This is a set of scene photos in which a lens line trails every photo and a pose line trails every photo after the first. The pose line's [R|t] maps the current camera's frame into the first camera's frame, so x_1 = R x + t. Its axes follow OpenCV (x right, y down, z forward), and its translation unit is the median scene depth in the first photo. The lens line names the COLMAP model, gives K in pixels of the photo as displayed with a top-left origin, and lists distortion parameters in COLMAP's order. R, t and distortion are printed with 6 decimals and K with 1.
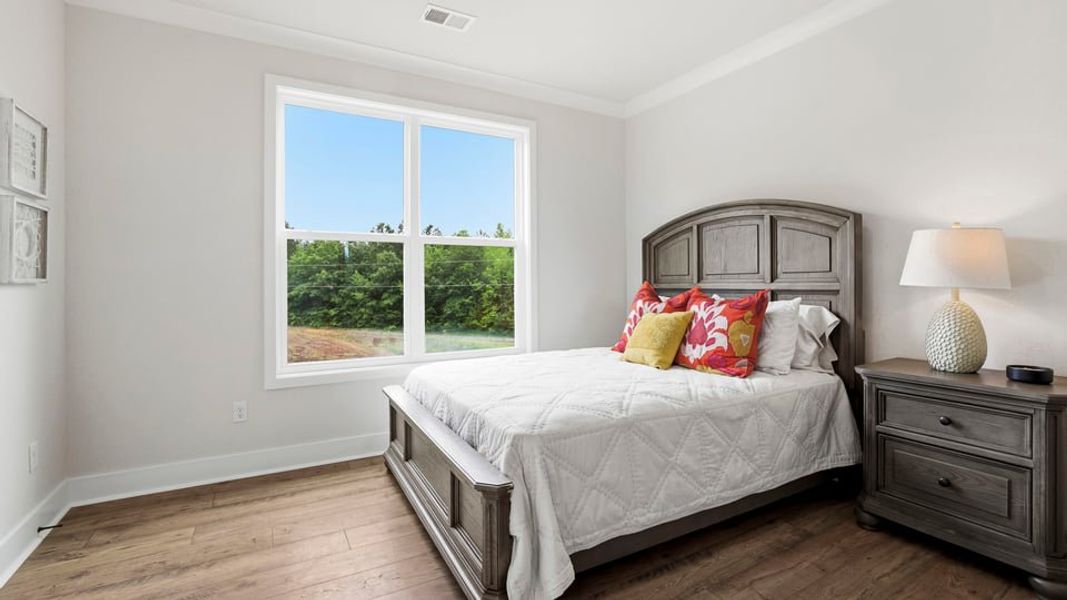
lens RADIAL K [[466.2, 0, 527.9], [0, 466.2, 290.3], [0, 0, 1]] dist [-0.042223, 0.000249]
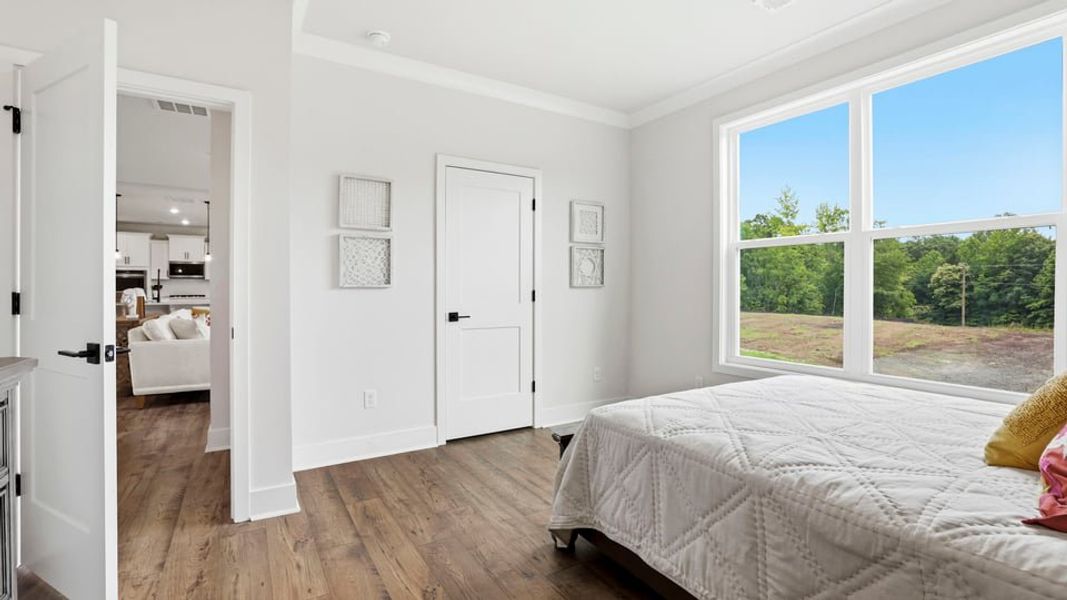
lens RADIAL K [[466.2, 0, 527.9], [0, 466.2, 290.3], [0, 0, 1]] dist [-0.042223, 0.000249]
pose [[0.055849, 0.009028, -0.998398, 0.671375], [-0.011867, 0.999894, 0.008378, -0.011244], [0.998369, 0.011380, 0.055951, 0.423734]]
